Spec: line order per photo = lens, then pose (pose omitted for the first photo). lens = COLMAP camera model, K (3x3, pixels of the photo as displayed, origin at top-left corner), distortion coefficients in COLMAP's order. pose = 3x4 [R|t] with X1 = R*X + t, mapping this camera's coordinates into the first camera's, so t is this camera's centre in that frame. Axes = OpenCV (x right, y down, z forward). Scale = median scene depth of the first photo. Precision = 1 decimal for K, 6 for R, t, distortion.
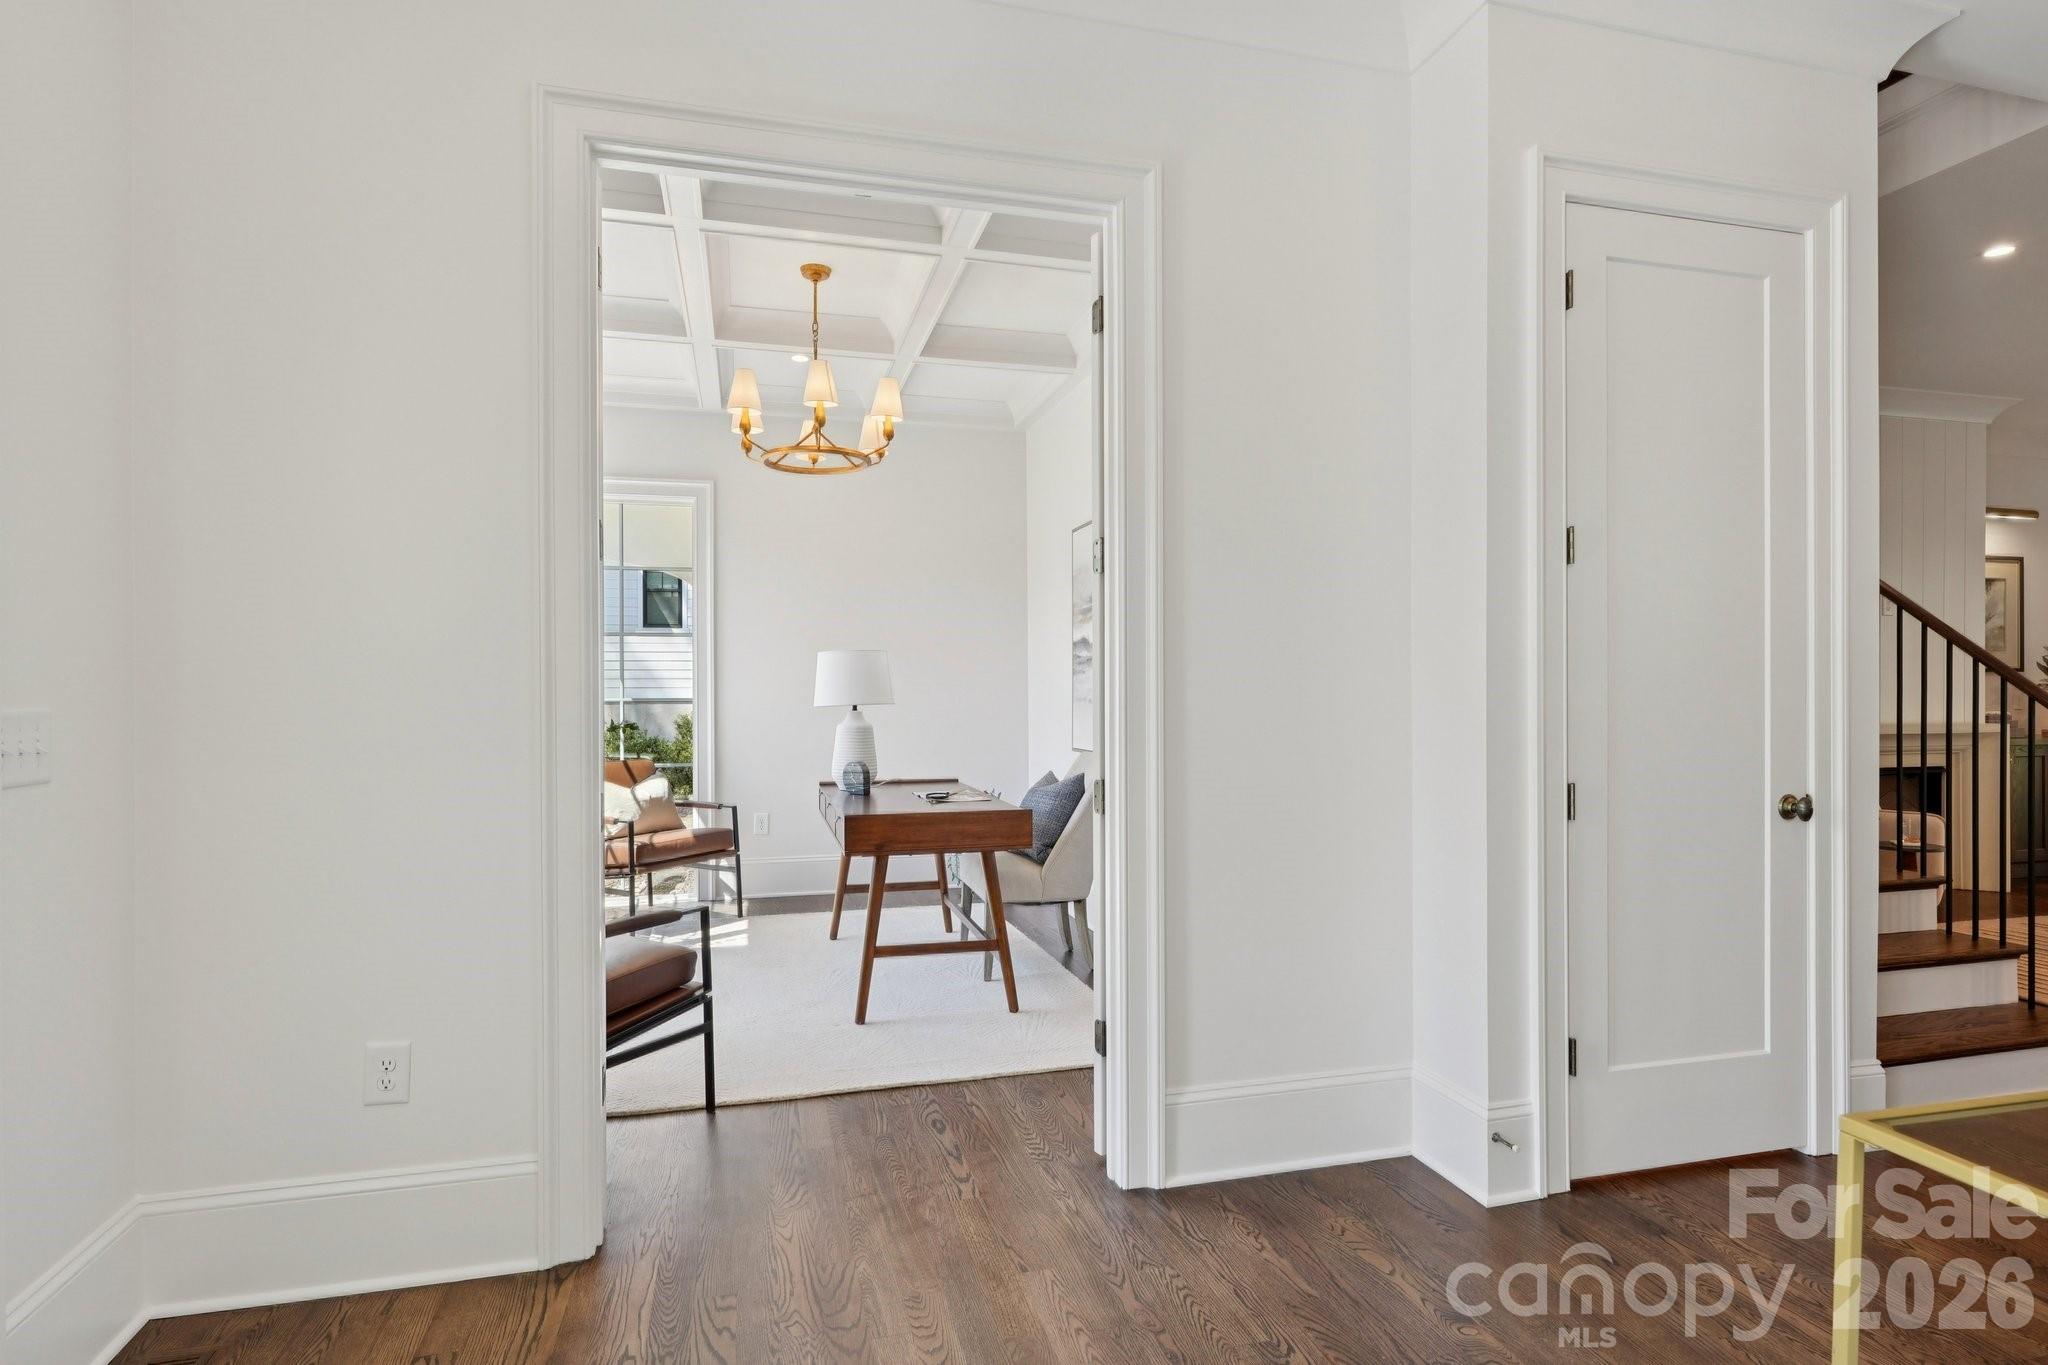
lens RADIAL K [[1060.5, 0, 1026.9], [0, 1060.5, 710.0], [0, 0, 1]] dist [0.001260, -0.000330]
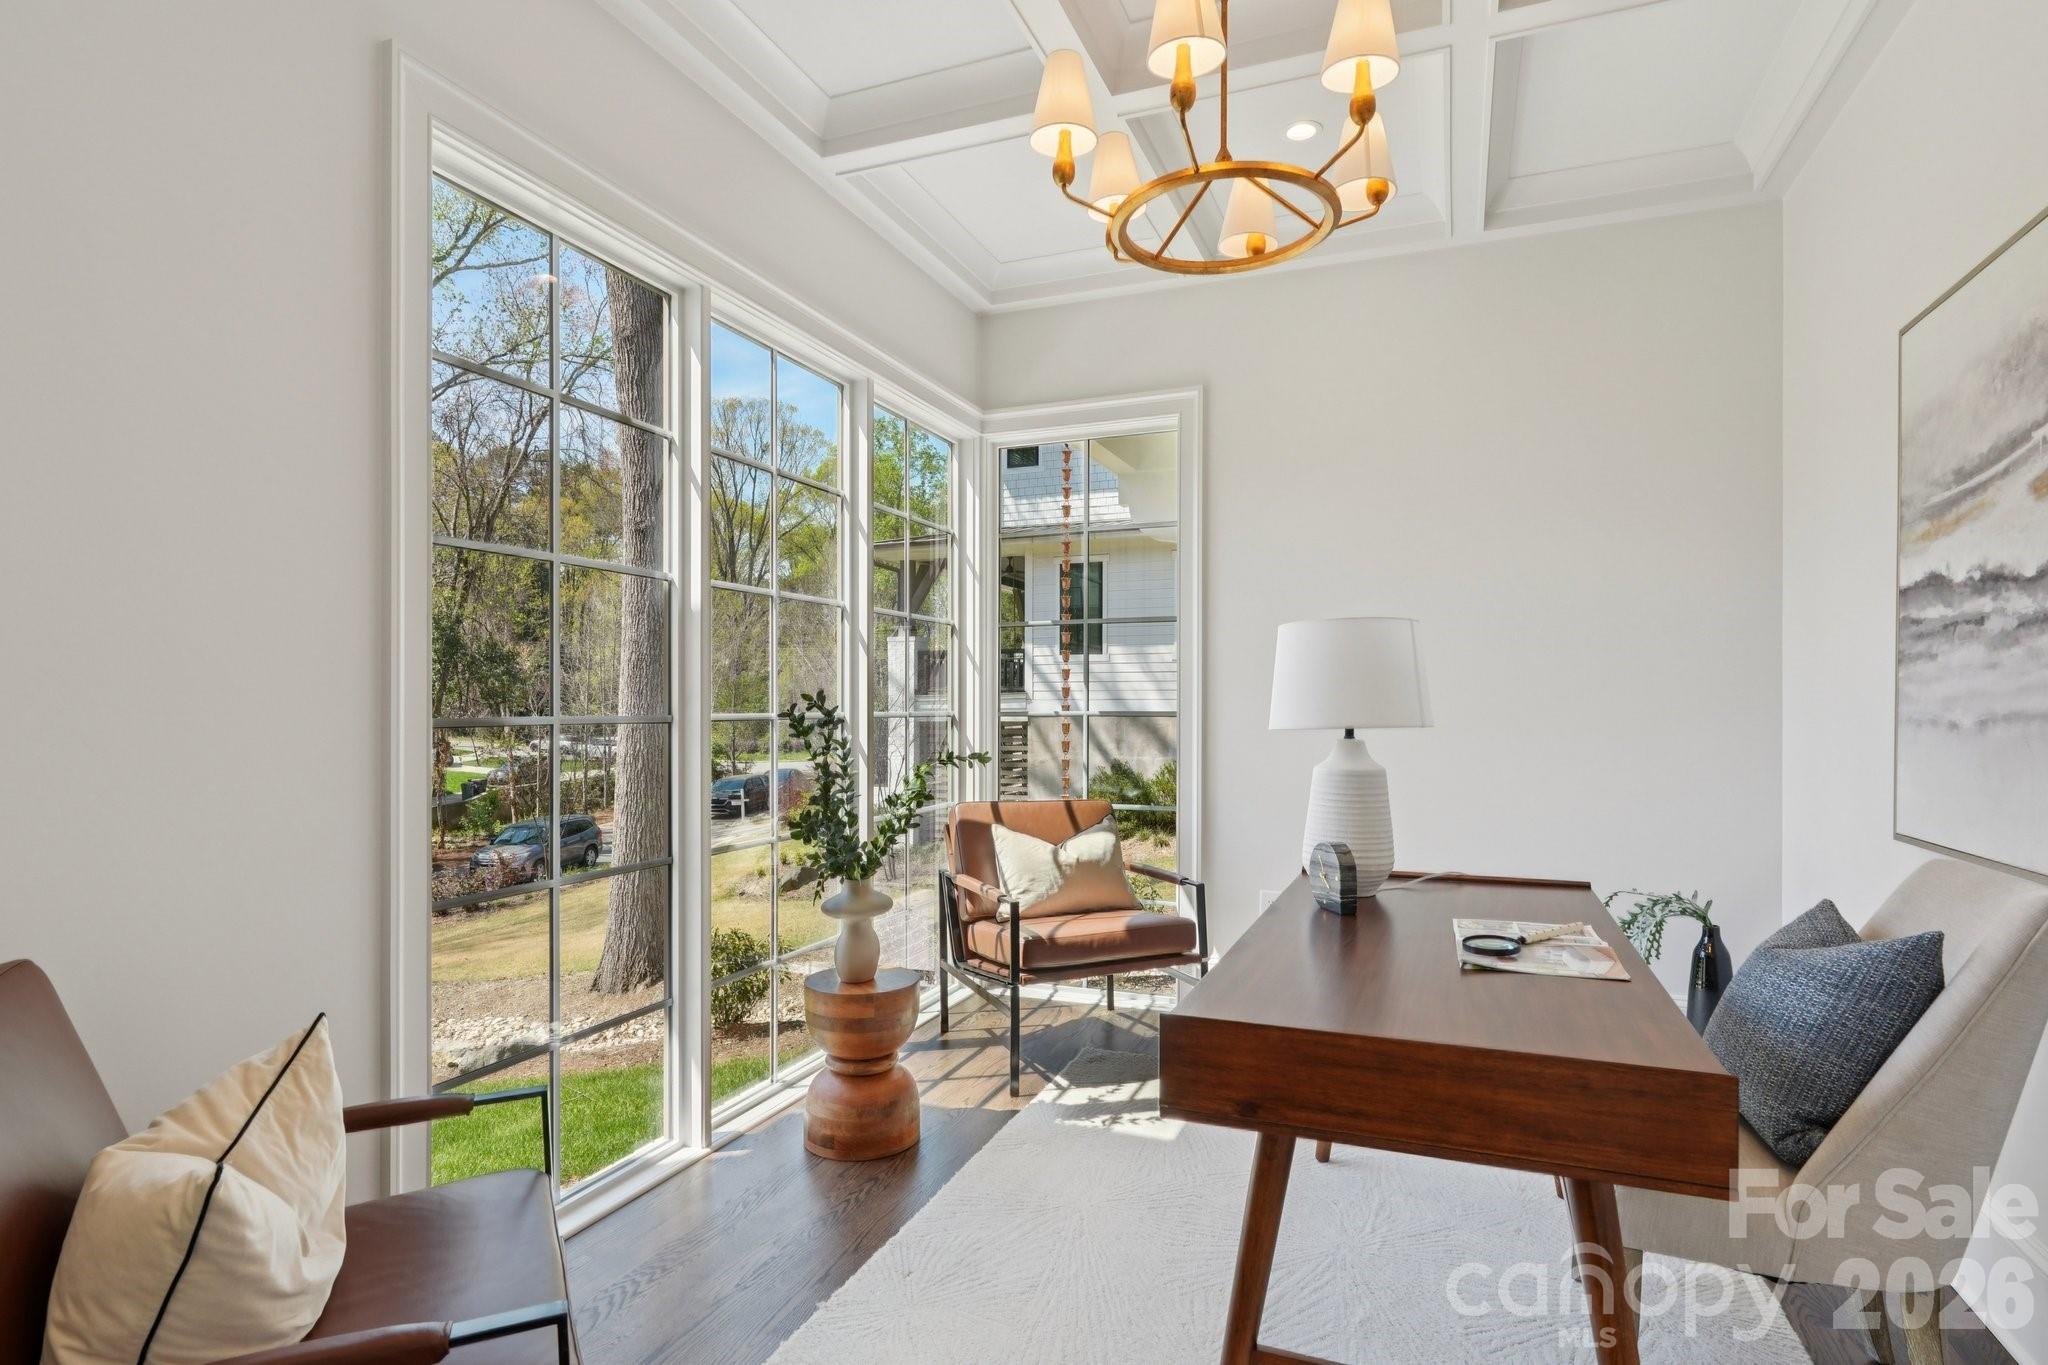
lens RADIAL K [[1060.5, 0, 1026.9], [0, 1060.5, 710.0], [0, 0, 1]] dist [0.001260, -0.000330]
pose [[0.804417, 0.008553, -0.594003, 0.016366], [-0.015350, 0.999862, -0.006391, -0.007462], [0.593867, 0.014259, 0.804437, 0.490090]]
